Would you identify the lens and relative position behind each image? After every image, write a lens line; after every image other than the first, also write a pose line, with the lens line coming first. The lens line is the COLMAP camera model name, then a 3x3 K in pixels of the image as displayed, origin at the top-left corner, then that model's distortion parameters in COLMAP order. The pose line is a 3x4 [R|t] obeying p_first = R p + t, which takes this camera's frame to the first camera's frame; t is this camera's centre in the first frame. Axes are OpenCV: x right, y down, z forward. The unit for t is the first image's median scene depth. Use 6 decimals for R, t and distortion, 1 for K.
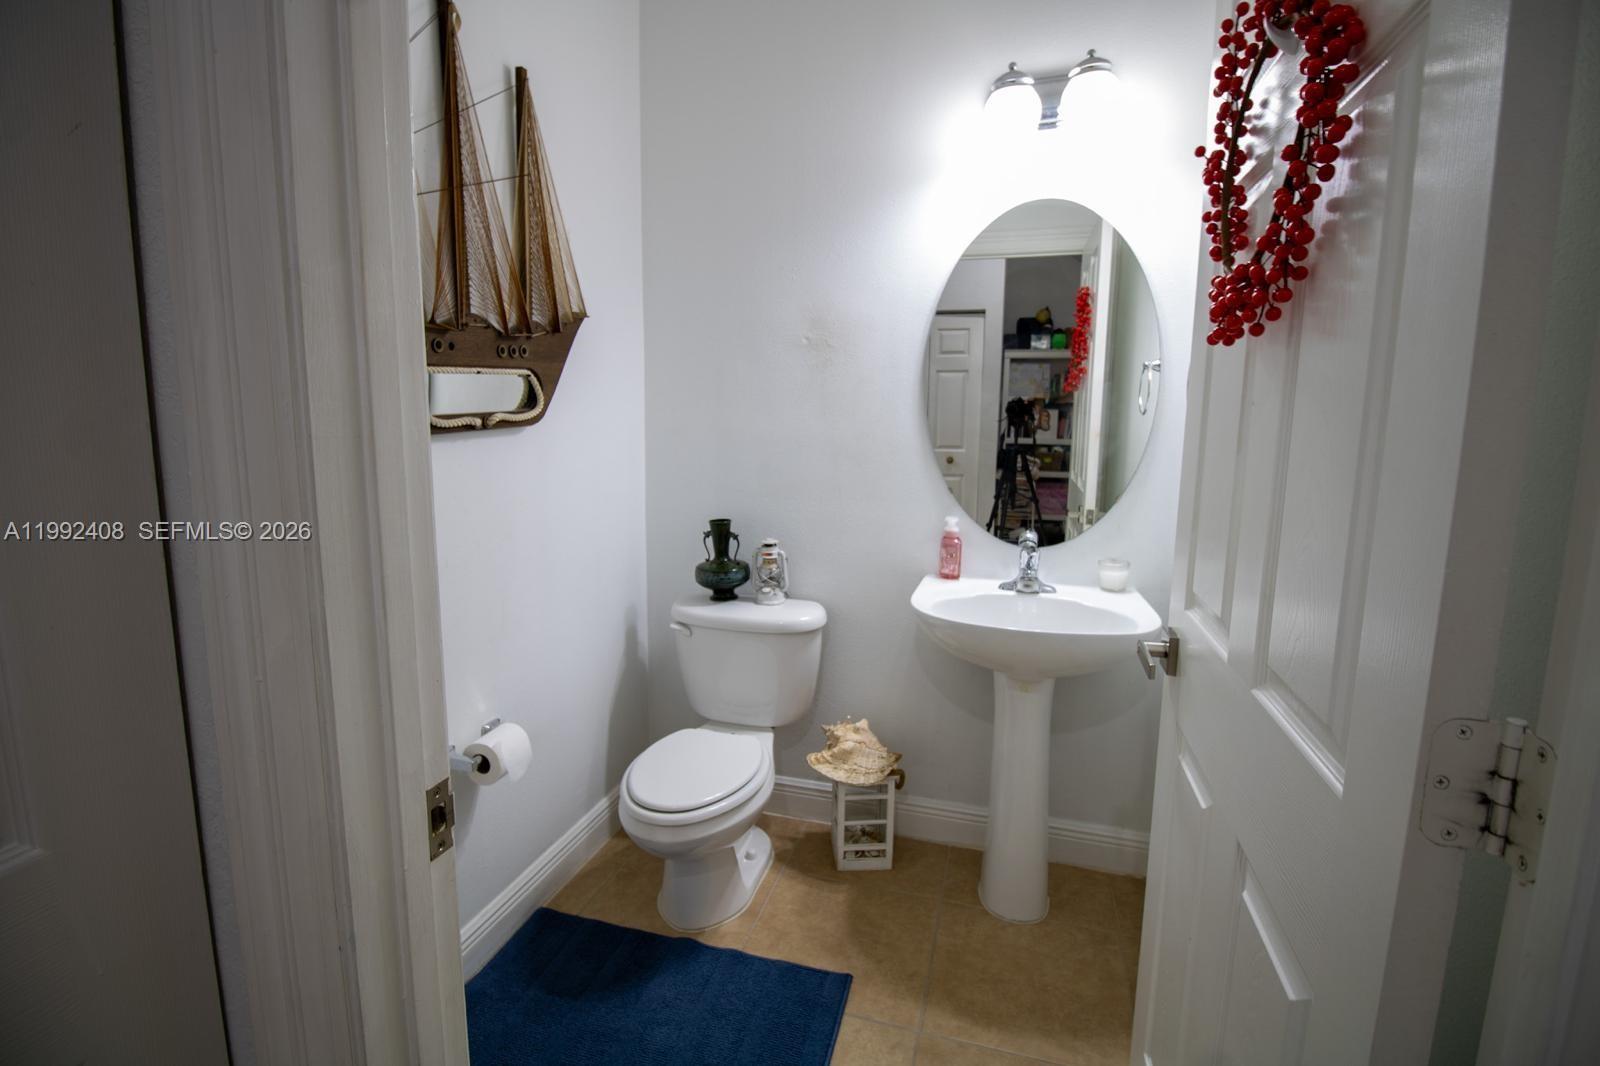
lens RADIAL K [[743.4, 0, 799.6], [0, 743.4, 514.3], [0, 0, 1]] dist [-0.001327, -0.000399]
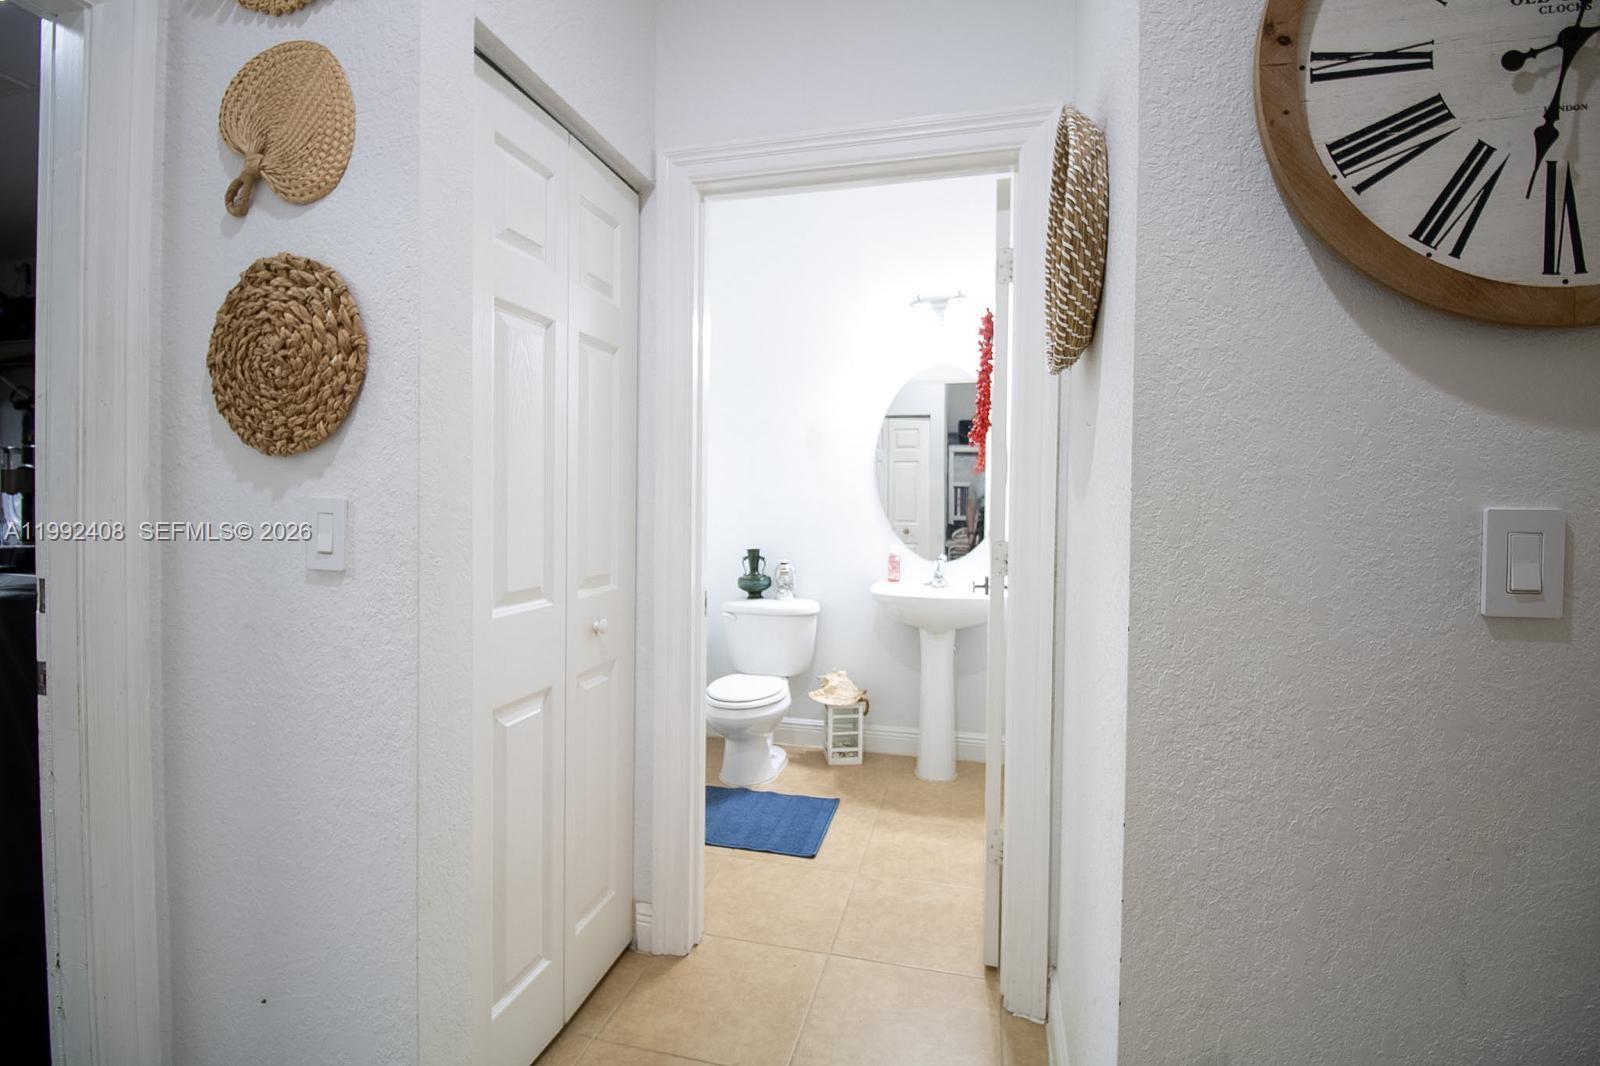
lens RADIAL K [[743.4, 0, 799.6], [0, 743.4, 514.3], [0, 0, 1]] dist [-0.001327, -0.000399]
pose [[0.999224, -0.001618, 0.039342, -0.072502], [0.006435, 0.992435, -0.122605, 0.137843], [-0.038846, 0.122763, 0.991675, -0.647413]]
